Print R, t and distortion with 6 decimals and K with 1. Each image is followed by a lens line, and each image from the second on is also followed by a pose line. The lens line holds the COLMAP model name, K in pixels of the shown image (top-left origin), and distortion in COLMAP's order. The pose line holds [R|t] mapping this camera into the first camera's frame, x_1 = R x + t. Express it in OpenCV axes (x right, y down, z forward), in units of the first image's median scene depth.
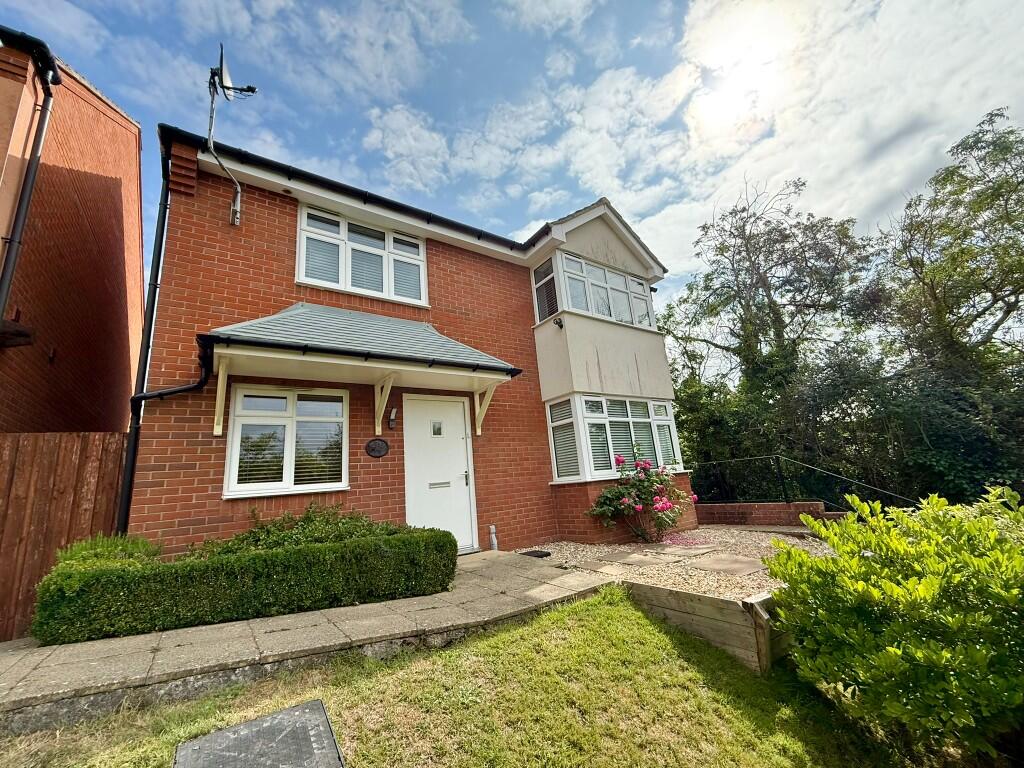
lens RADIAL K [[408.9, 0, 511.1], [0, 408.9, 386.0], [0, 0, 1]] dist [0.002397, 0.000089]
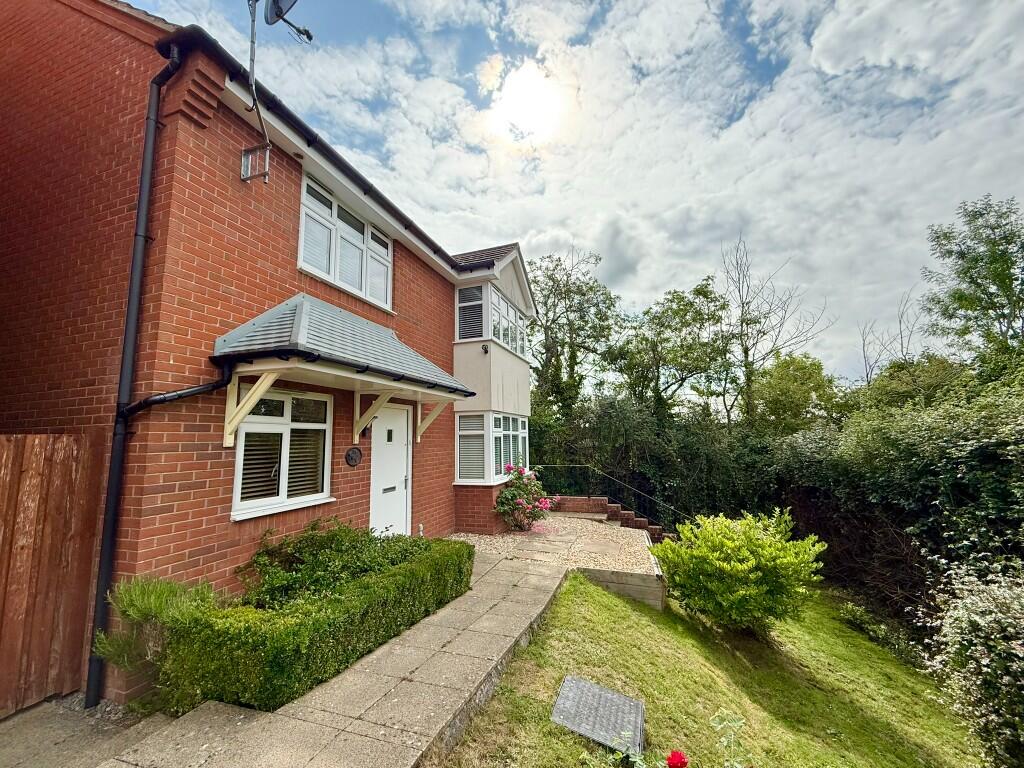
lens RADIAL K [[408.9, 0, 510.0], [0, 408.9, 385.3], [0, 0, 1]] dist [0.002397, 0.000089]
pose [[0.801306, 0.151156, 0.578844, -0.582612], [-0.195616, 0.980570, 0.014734, -0.100118], [-0.565370, -0.125038, 0.815305, -0.002726]]
